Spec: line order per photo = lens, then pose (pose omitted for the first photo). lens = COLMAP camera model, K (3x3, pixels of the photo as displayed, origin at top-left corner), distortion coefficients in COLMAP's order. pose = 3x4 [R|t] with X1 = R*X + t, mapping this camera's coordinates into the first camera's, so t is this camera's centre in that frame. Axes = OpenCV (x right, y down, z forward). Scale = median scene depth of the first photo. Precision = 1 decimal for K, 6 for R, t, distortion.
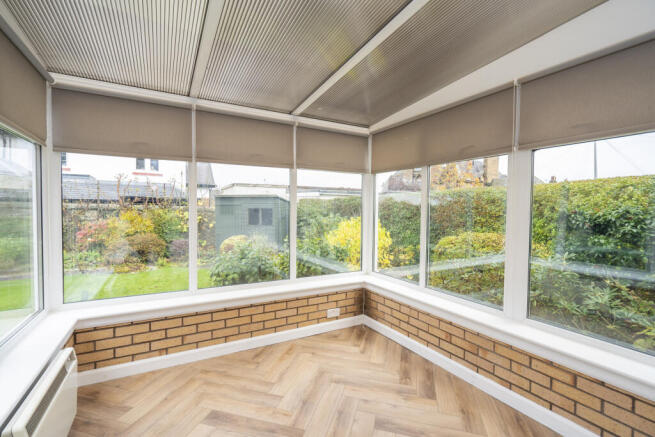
lens RADIAL K [[298.1, 0, 327.0], [0, 298.1, 218.8], [0, 0, 1]] dist [-0.000190, 0.000096]
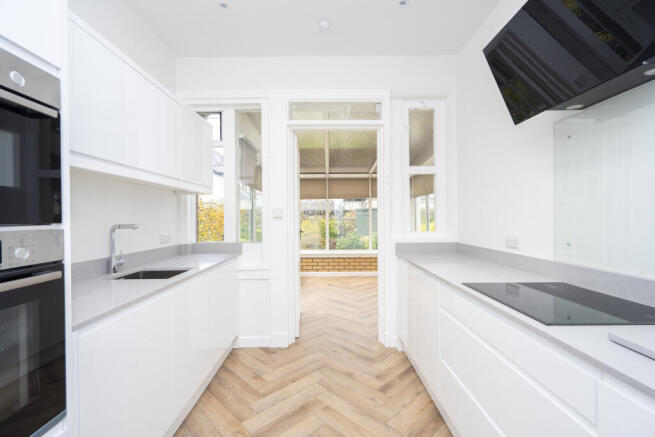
lens RADIAL K [[298.1, 0, 327.9], [0, 298.1, 219.1], [0, 0, 1]] dist [-0.000190, 0.000096]
pose [[0.871628, -0.010485, -0.490056, 0.575486], [-0.004750, 0.999544, -0.029835, 0.042435], [0.490145, 0.028333, 0.871180, -0.872616]]
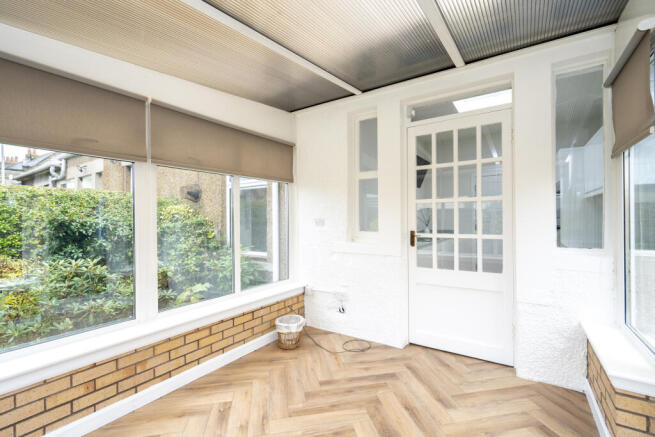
lens RADIAL K [[298.1, 0, 326.4], [0, 298.1, 217.2], [0, 0, 1]] dist [-0.000190, 0.000096]
pose [[-0.452373, 0.001221, 0.891828, -0.649877], [0.036808, 0.999173, 0.017302, -0.026631], [-0.891069, 0.040654, -0.452044, 0.959875]]
